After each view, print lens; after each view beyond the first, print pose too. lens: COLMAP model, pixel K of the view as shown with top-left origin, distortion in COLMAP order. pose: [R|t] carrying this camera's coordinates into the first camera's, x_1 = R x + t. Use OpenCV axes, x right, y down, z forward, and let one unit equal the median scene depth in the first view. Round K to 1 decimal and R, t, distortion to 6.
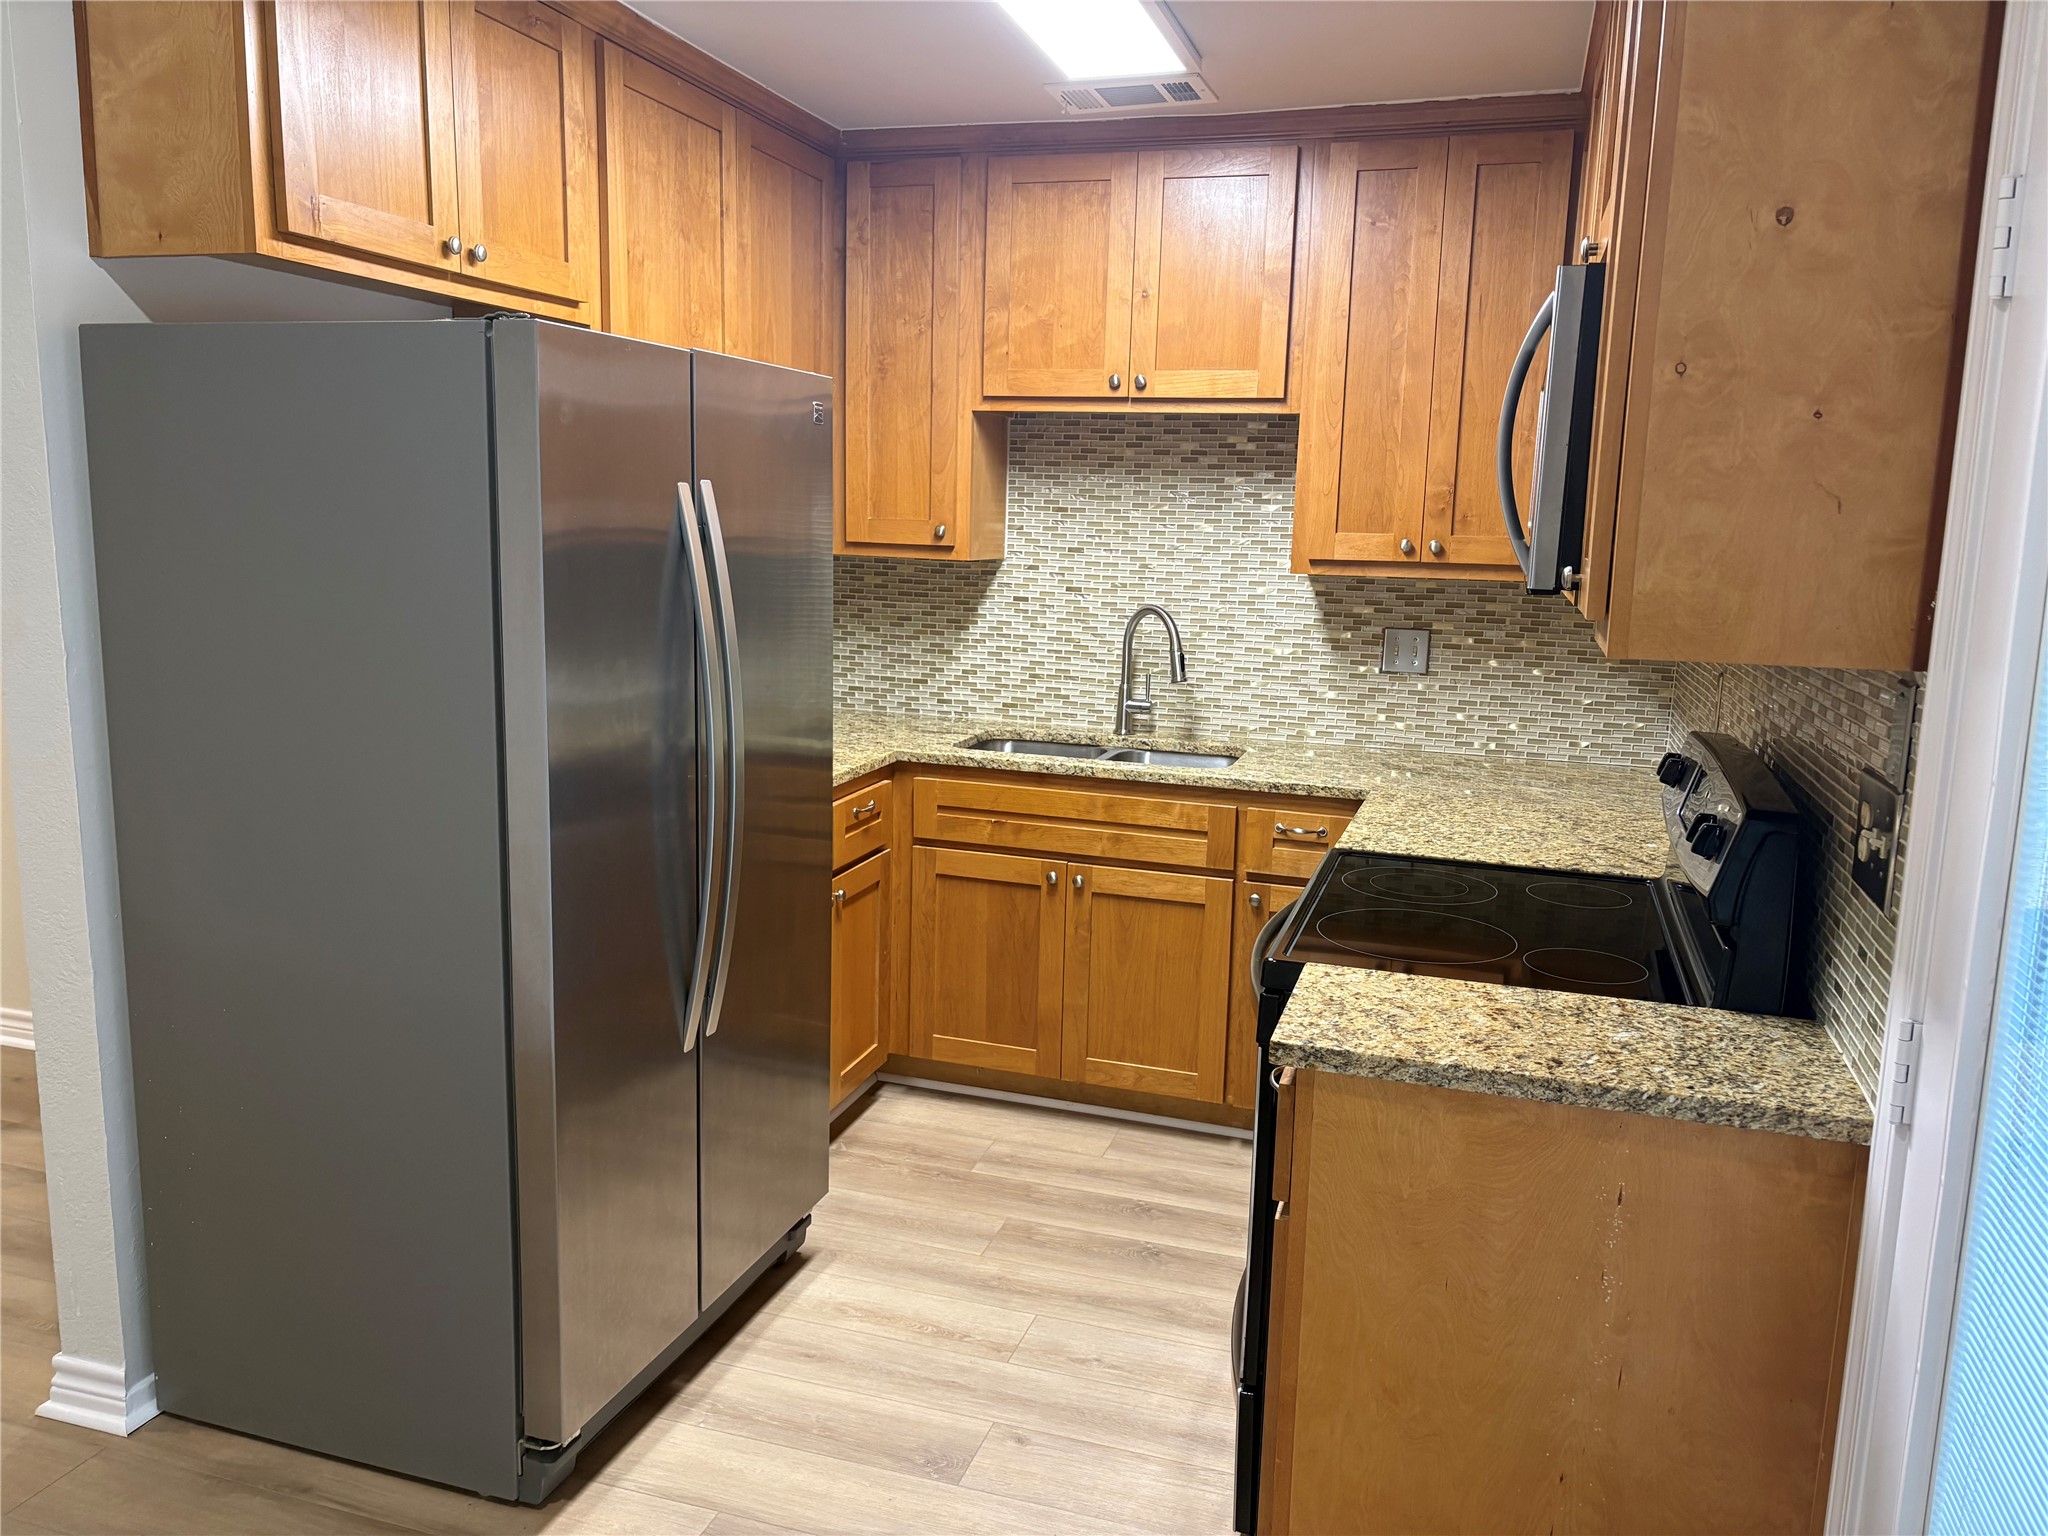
lens RADIAL K [[1540.2, 0, 1010.3], [0, 1540.2, 784.8], [0, 0, 1]] dist [0.042372, -0.046071]
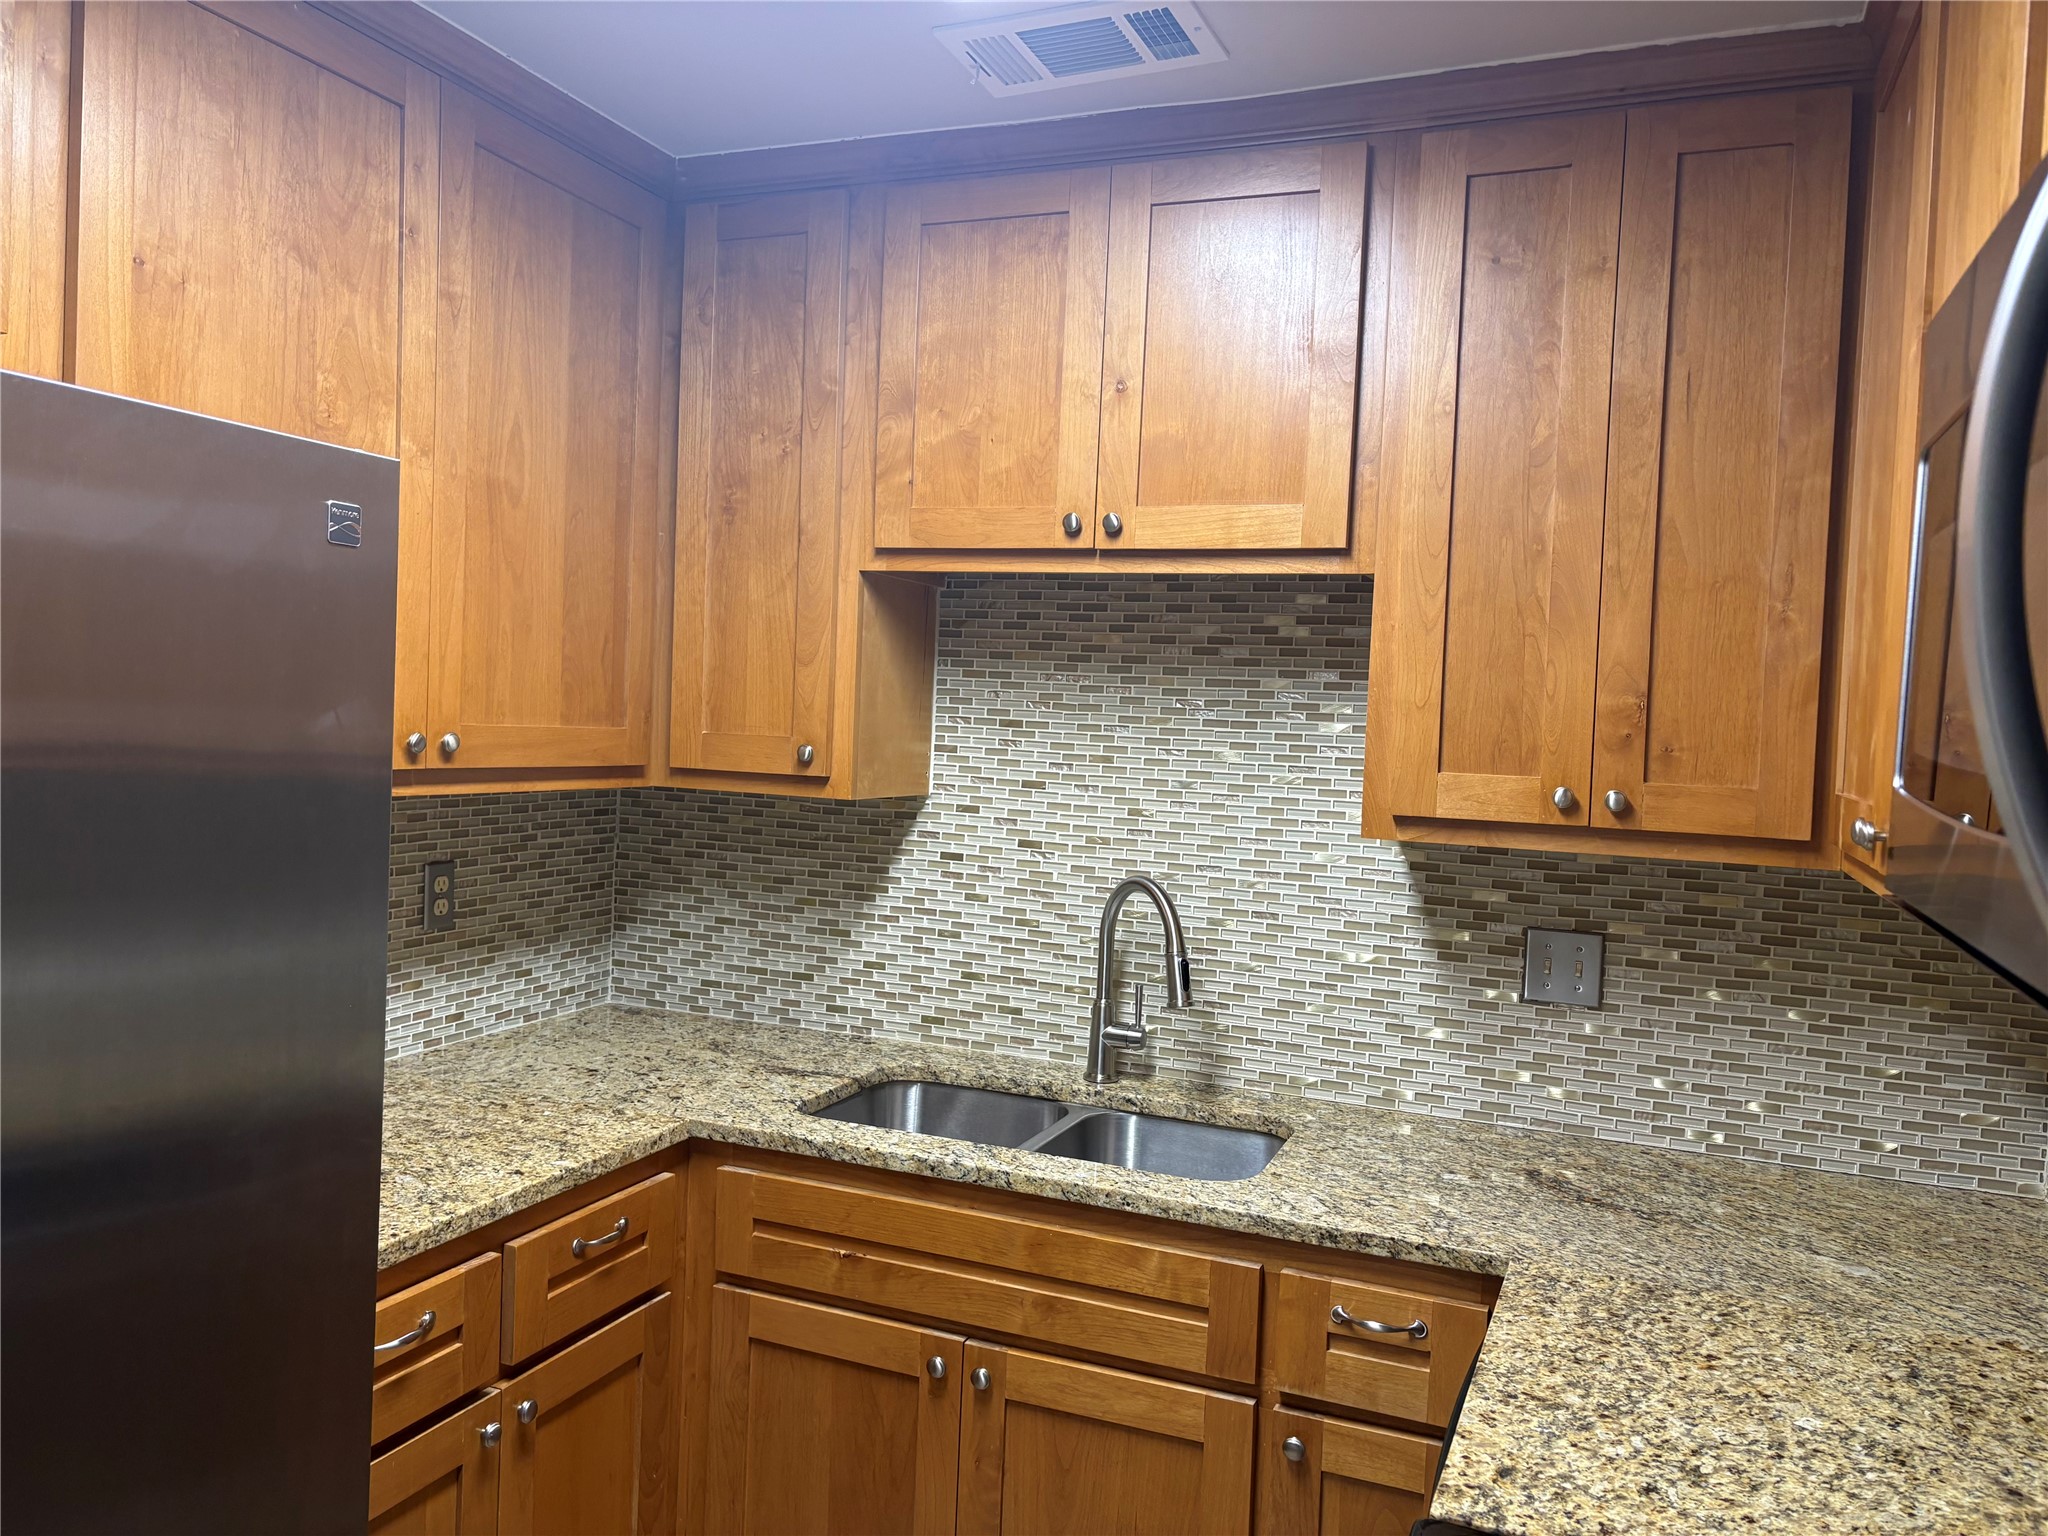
lens RADIAL K [[1496.4, 0, 1024.0], [0, 1496.4, 768.0], [0, 0, 1]] dist [0.046947, -0.050132]
pose [[0.997300, 0.018150, -0.071159, 0.092723], [-0.028110, 0.989529, -0.141569, -0.078202], [0.067845, 0.143187, 0.987367, 0.418608]]
